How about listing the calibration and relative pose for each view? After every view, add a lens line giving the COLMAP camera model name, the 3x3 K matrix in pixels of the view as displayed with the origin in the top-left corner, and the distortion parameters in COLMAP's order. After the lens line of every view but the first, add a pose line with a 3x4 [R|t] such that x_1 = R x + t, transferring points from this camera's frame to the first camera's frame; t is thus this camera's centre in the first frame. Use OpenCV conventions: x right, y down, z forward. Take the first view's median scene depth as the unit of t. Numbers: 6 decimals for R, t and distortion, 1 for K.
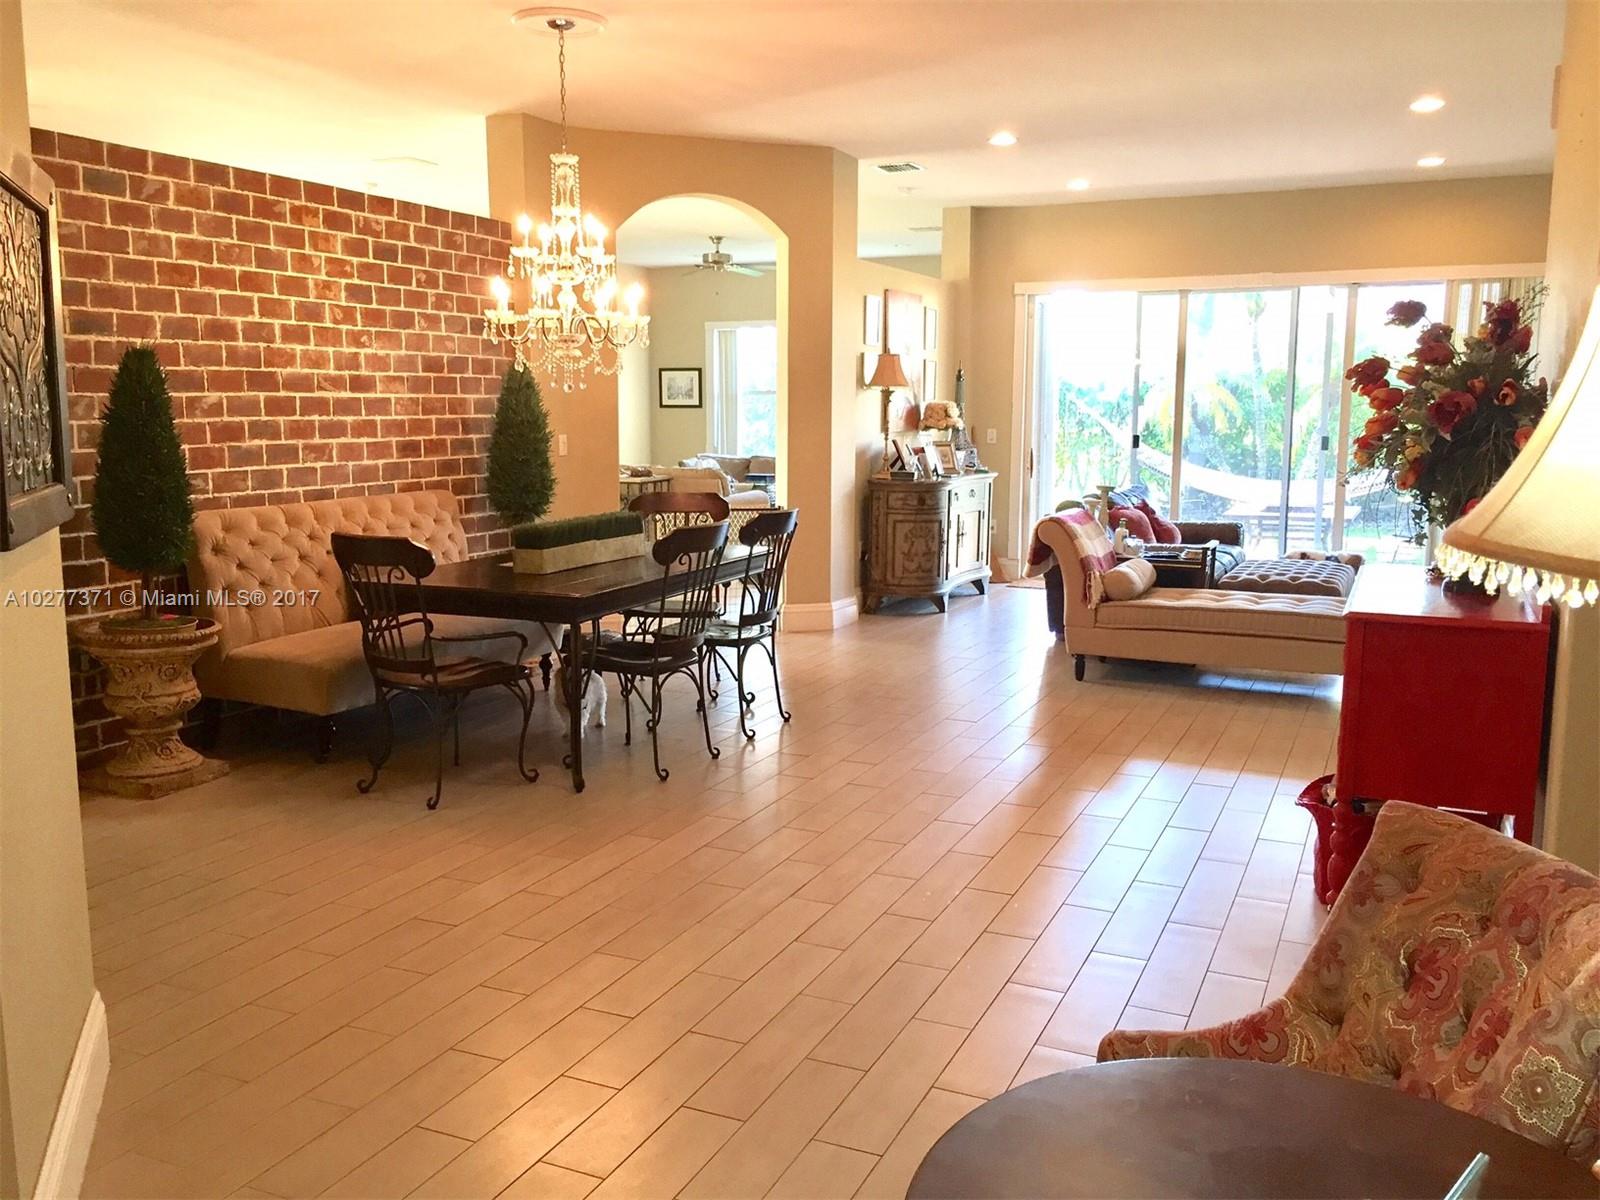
lens RADIAL K [[1359.2, 0, 806.1], [0, 1359.2, 610.8], [0, 0, 1]] dist [0.056825, -0.079008]
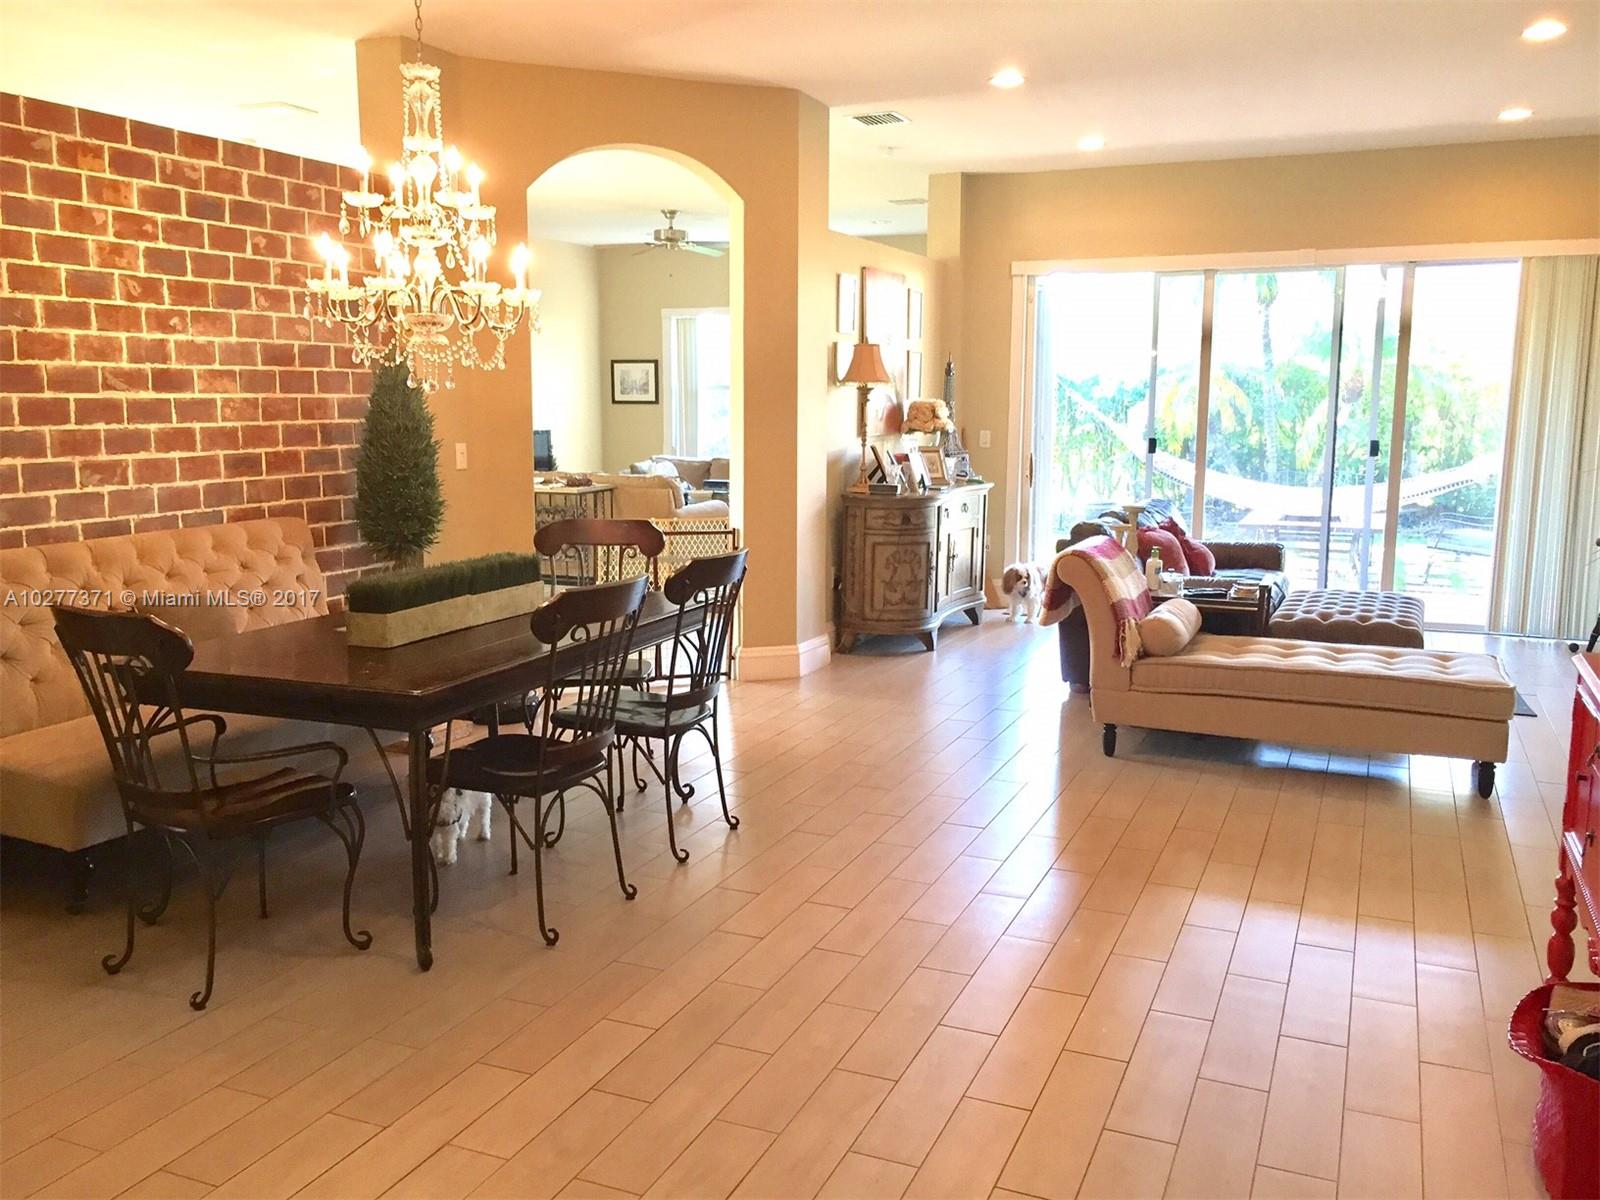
lens RADIAL K [[1359.2, 0, 801.0], [0, 1359.2, 601.8], [0, 0, 1]] dist [0.056825, -0.079008]
pose [[0.999901, -0.001353, 0.013982, 0.012155], [0.001358, 0.999999, -0.000361, -0.042517], [-0.013982, 0.000380, 0.999902, 0.234167]]
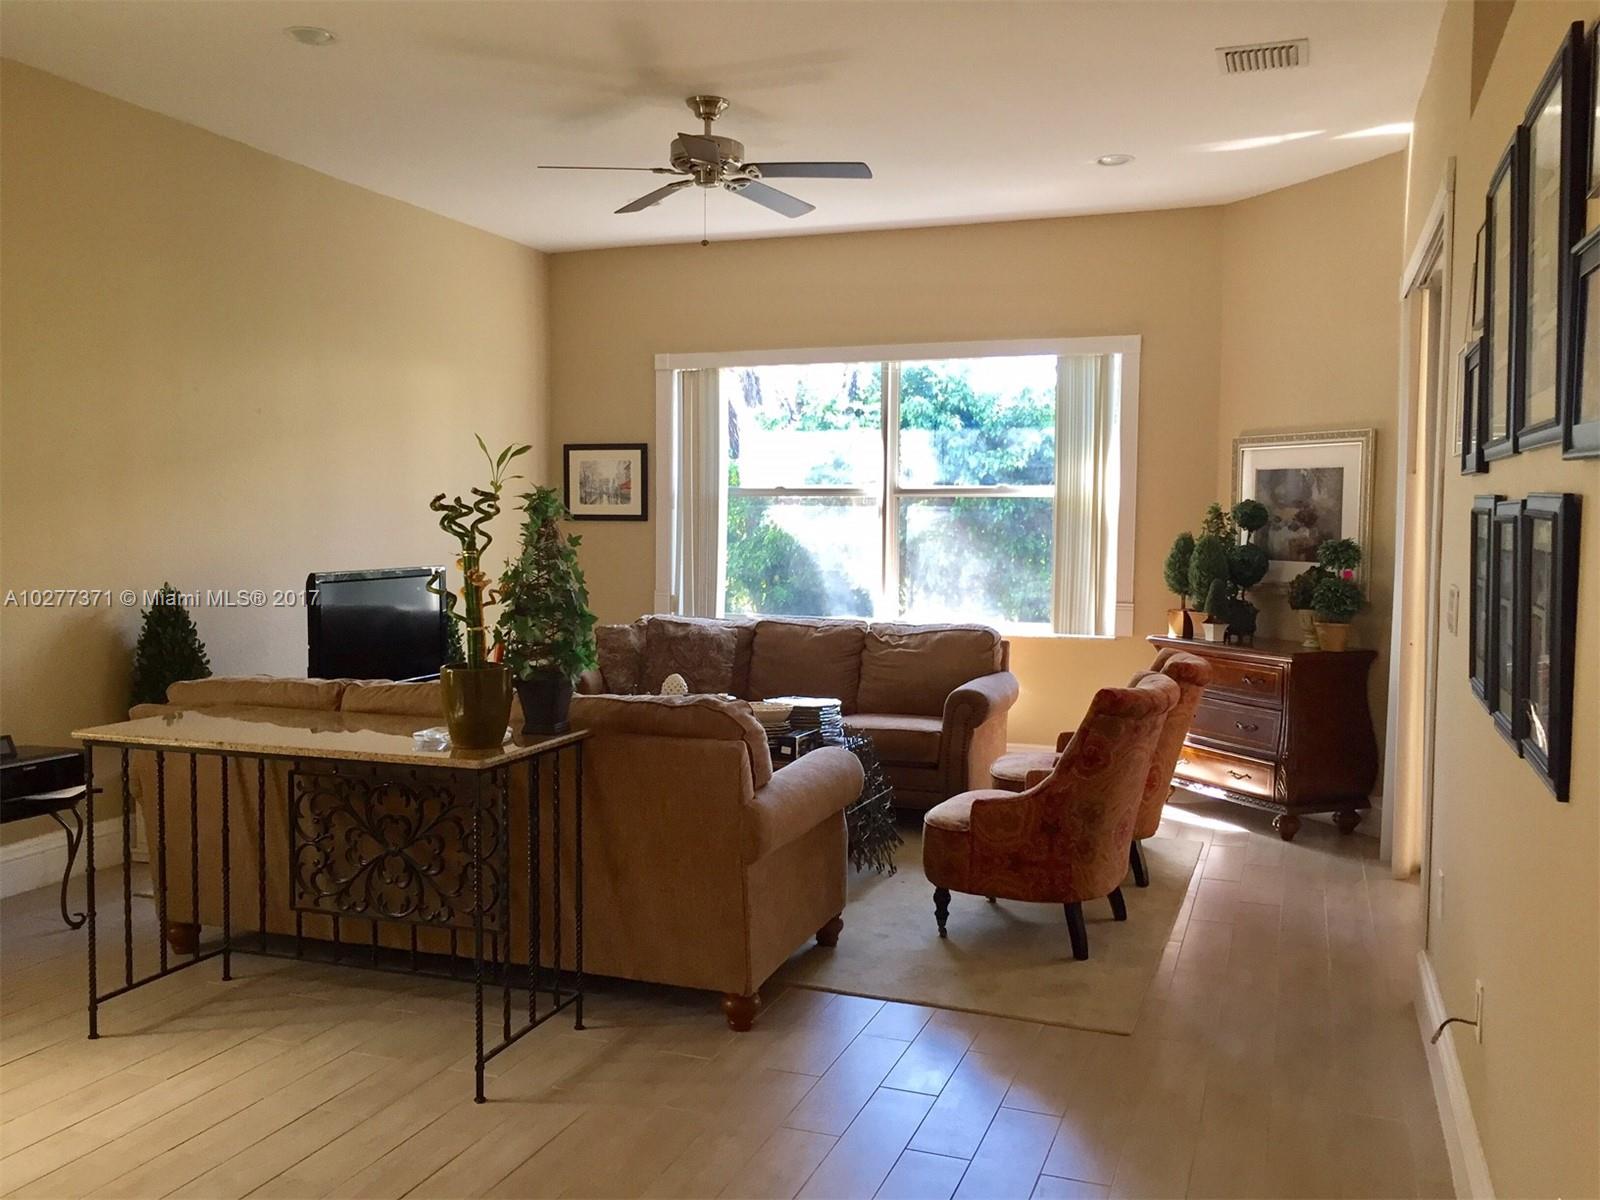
lens RADIAL K [[1359.2, 0, 799.9], [0, 1359.2, 597.8], [0, 0, 1]] dist [0.056825, -0.079008]
pose [[0.998312, -0.003112, 0.057987, -0.119153], [0.008589, 0.995494, -0.094435, -0.172727], [-0.057432, 0.094773, 0.993841, 1.189962]]
